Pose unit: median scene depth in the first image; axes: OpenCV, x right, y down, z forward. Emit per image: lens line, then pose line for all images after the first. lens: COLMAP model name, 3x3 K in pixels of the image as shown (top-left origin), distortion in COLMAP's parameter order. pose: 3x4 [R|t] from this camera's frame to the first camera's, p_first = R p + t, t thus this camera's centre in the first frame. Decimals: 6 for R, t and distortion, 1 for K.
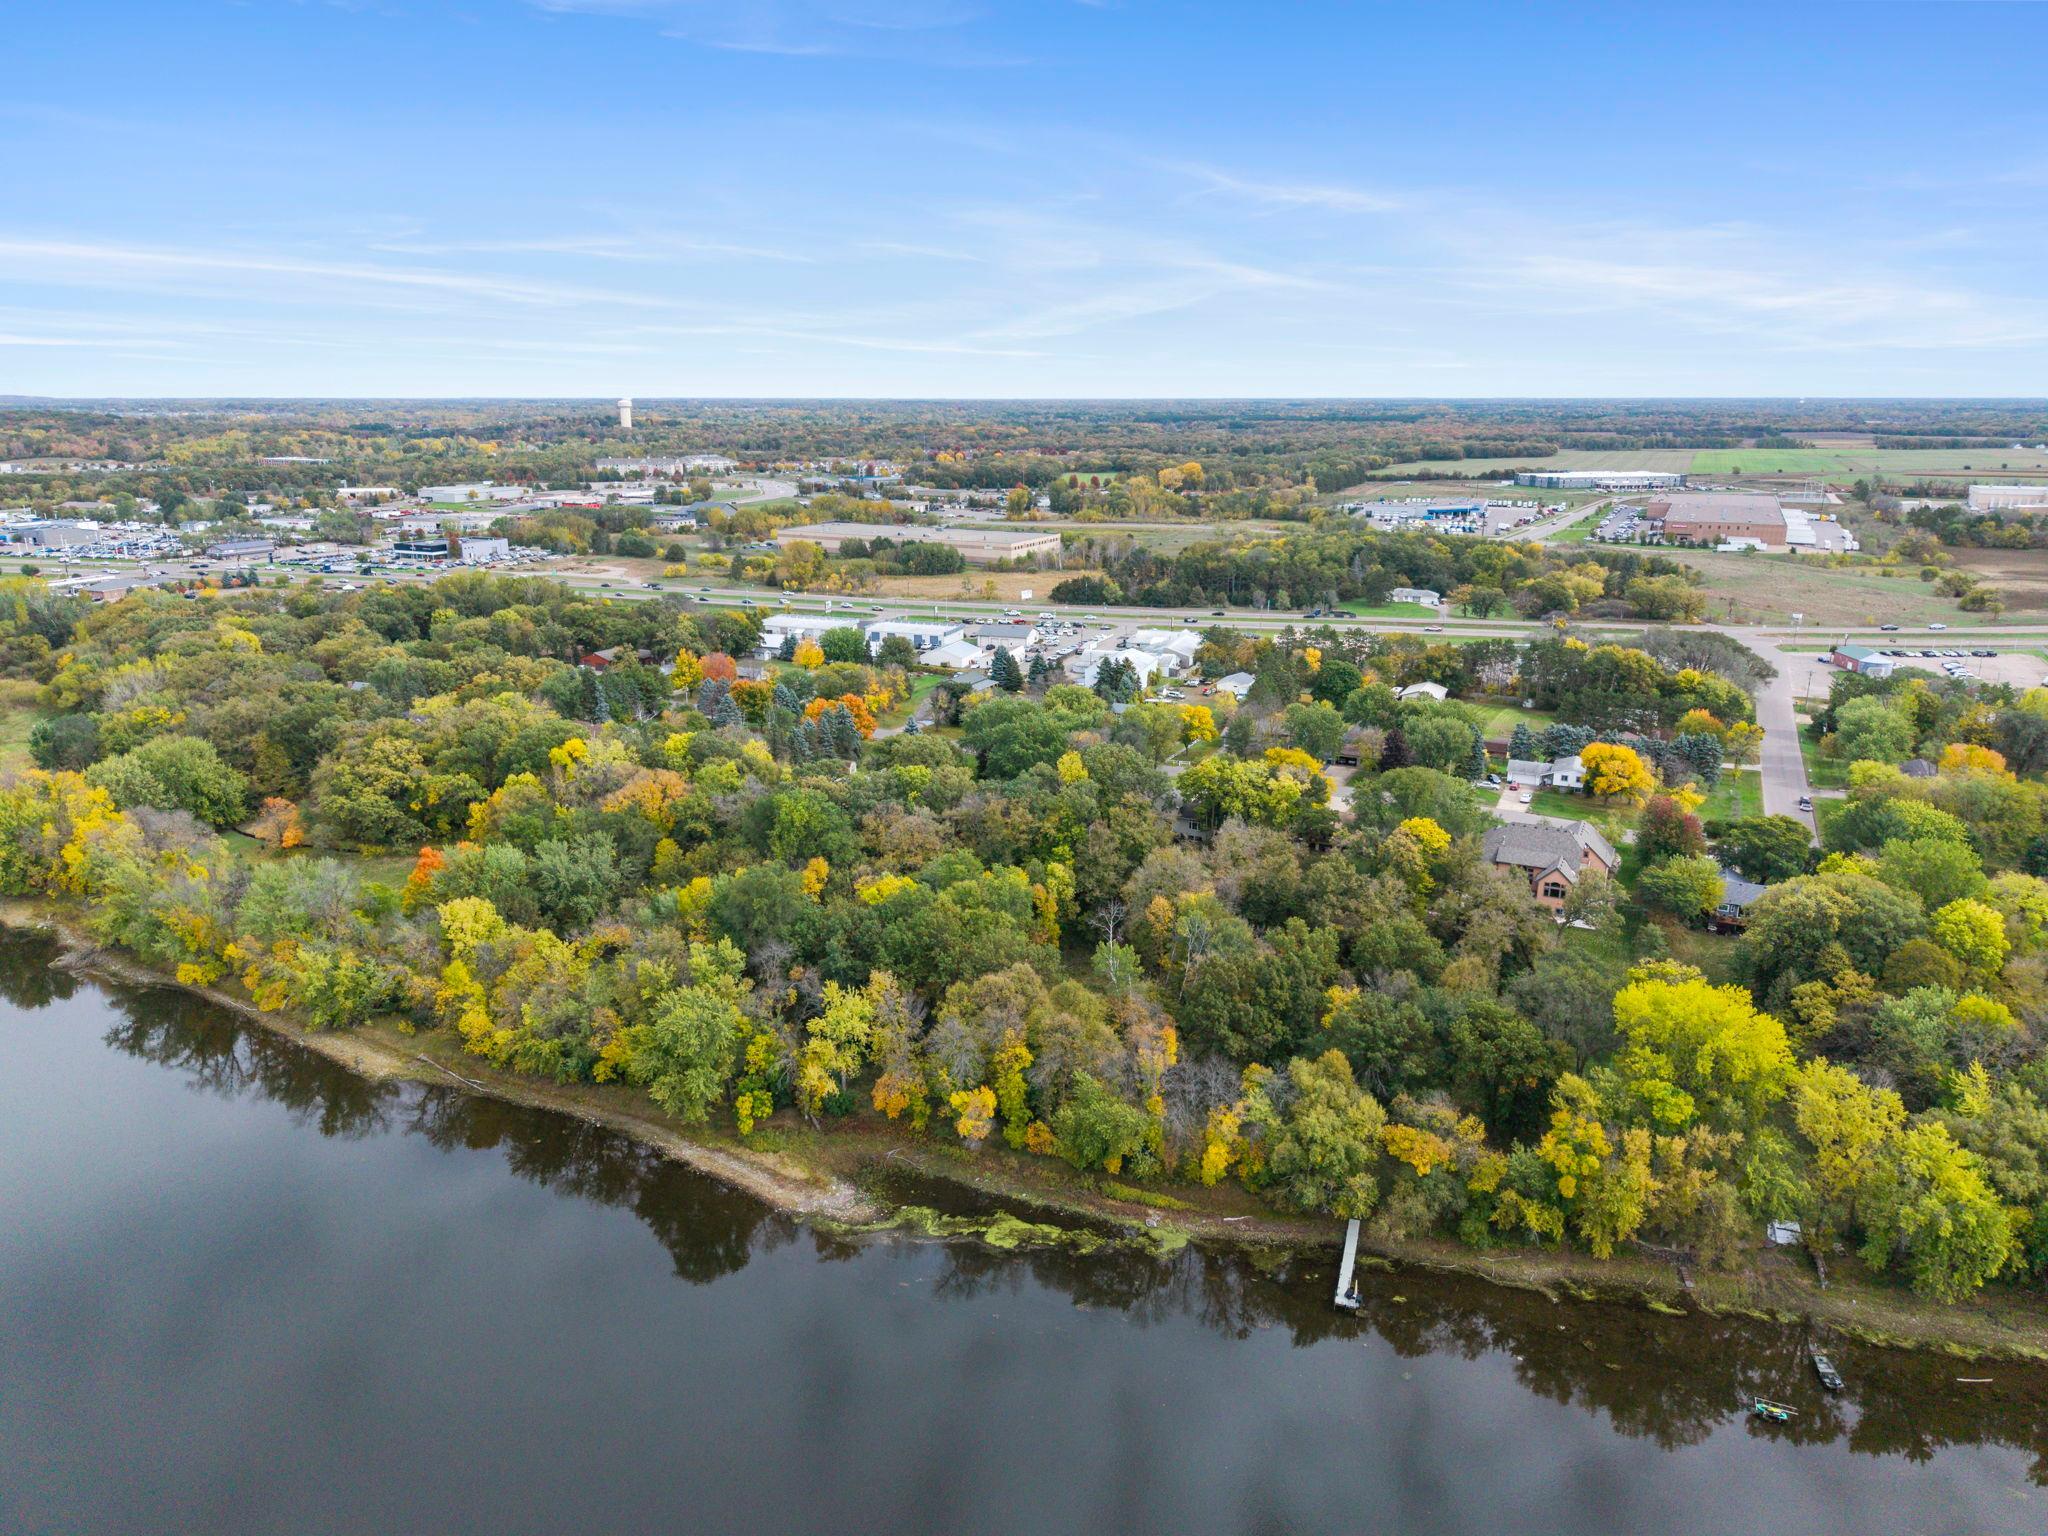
lens RADIAL K [[1376.7, 0, 1032.2], [0, 1376.7, 772.8], [0, 0, 1]] dist [0.032318, -0.034148]
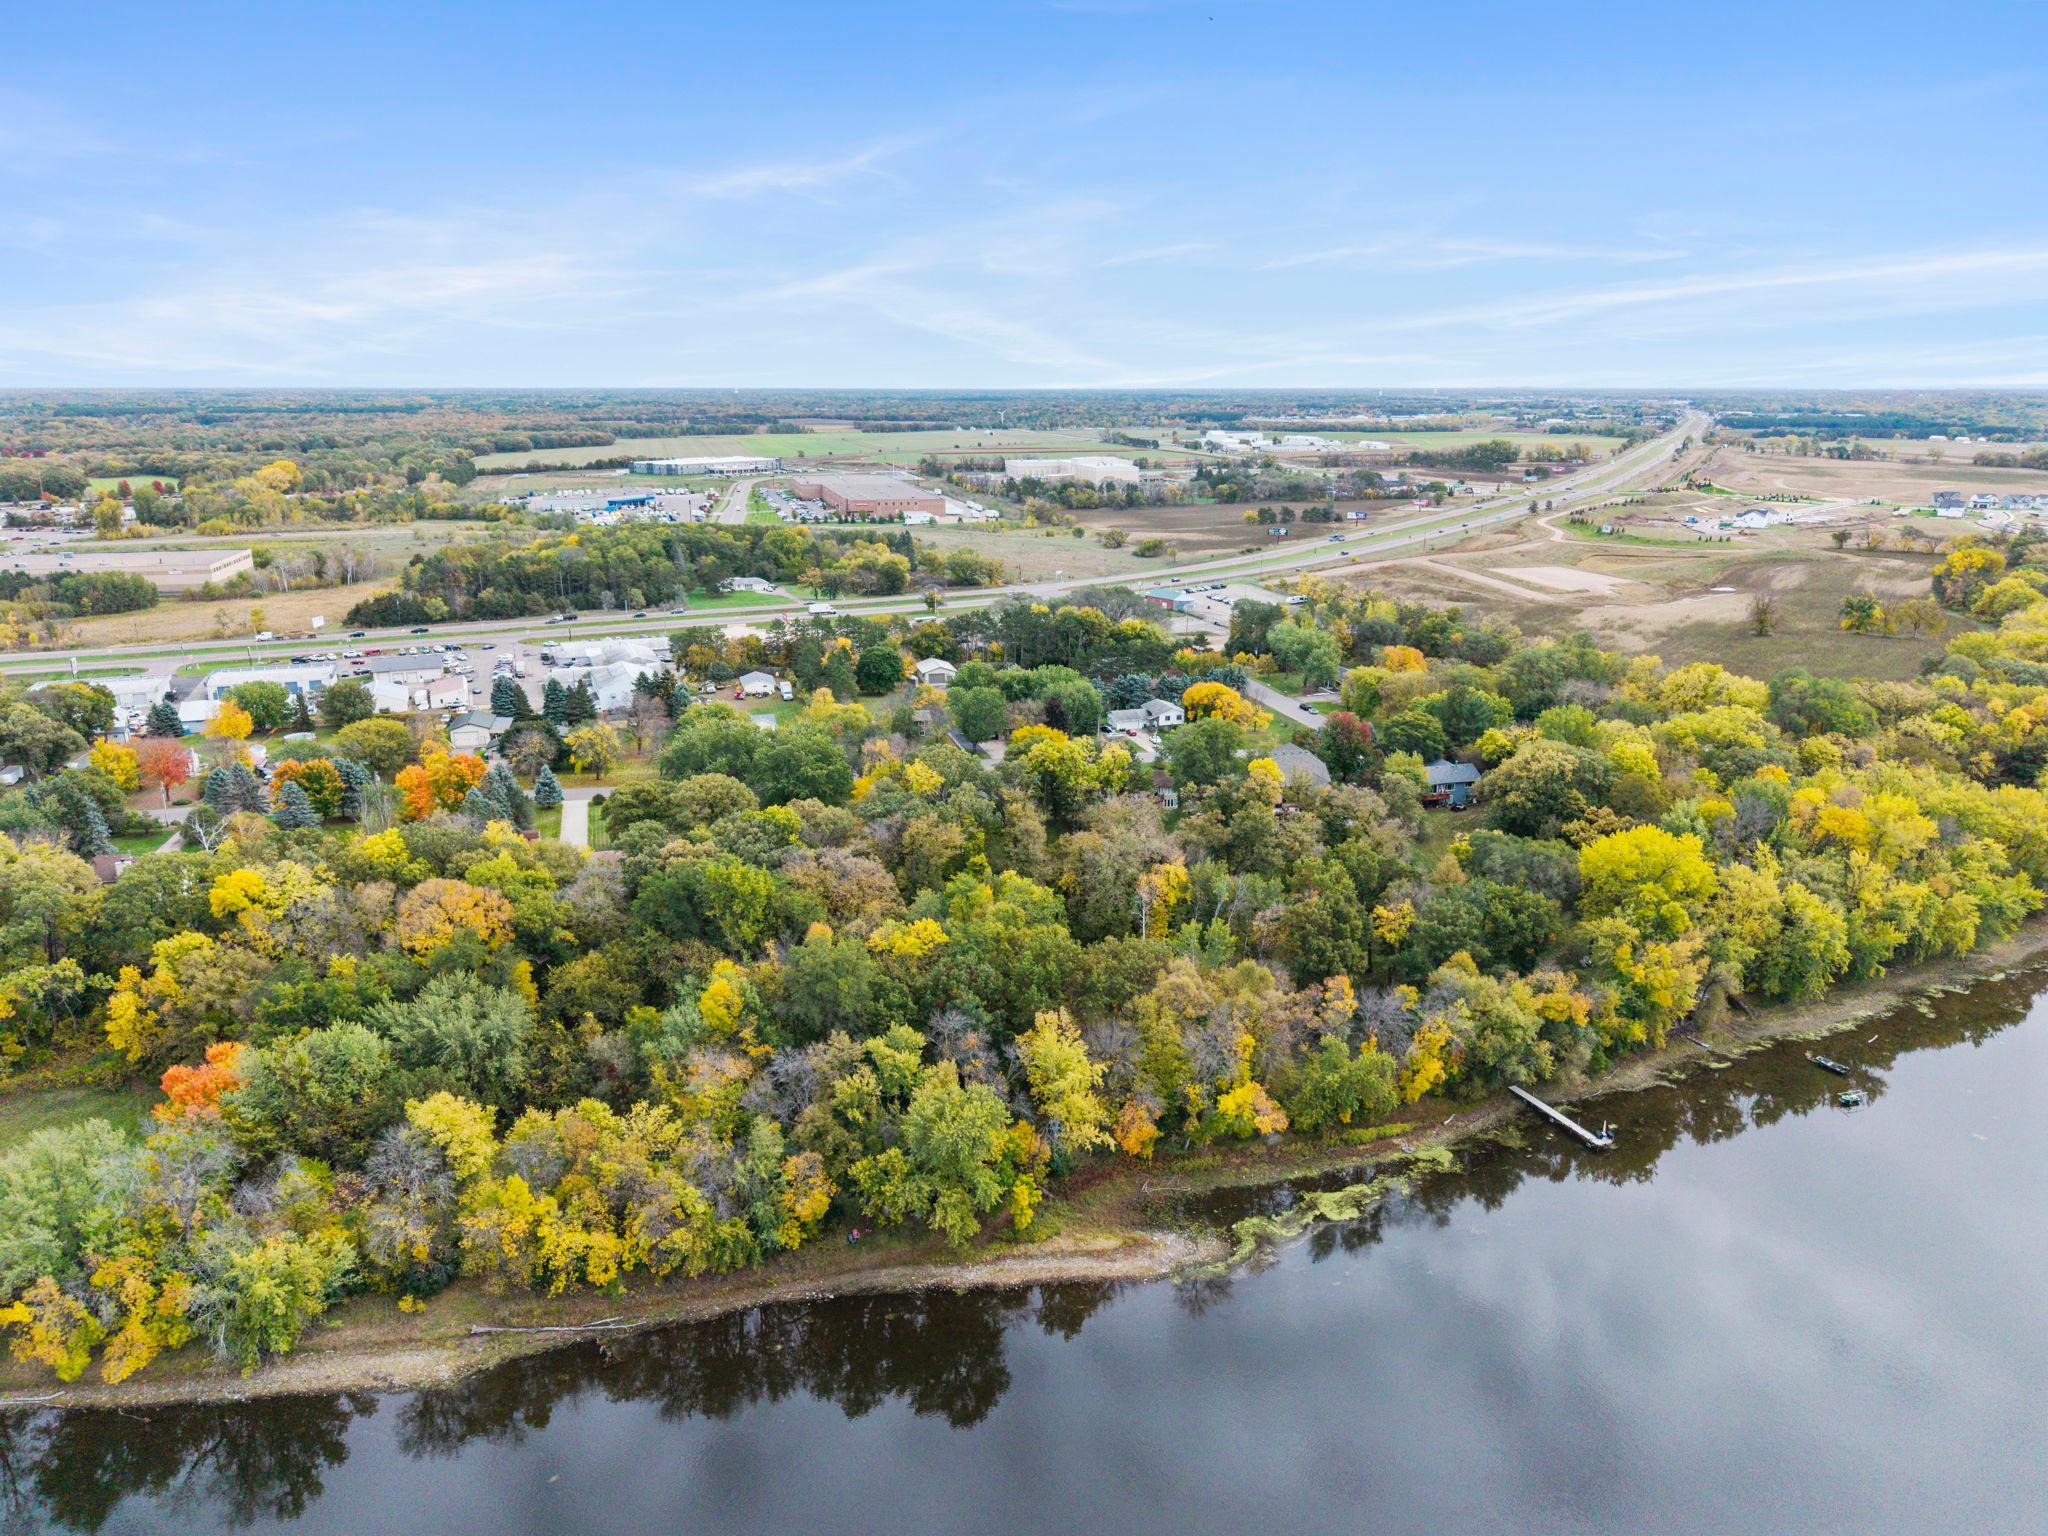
lens RADIAL K [[1376.7, 0, 1032.2], [0, 1376.7, 772.8], [0, 0, 1]] dist [0.032318, -0.034148]
pose [[0.757838, -0.174884, 0.628568, -0.234569], [0.170332, 0.983028, 0.068141, -0.026802], [-0.629817, 0.055426, 0.774764, 0.101739]]
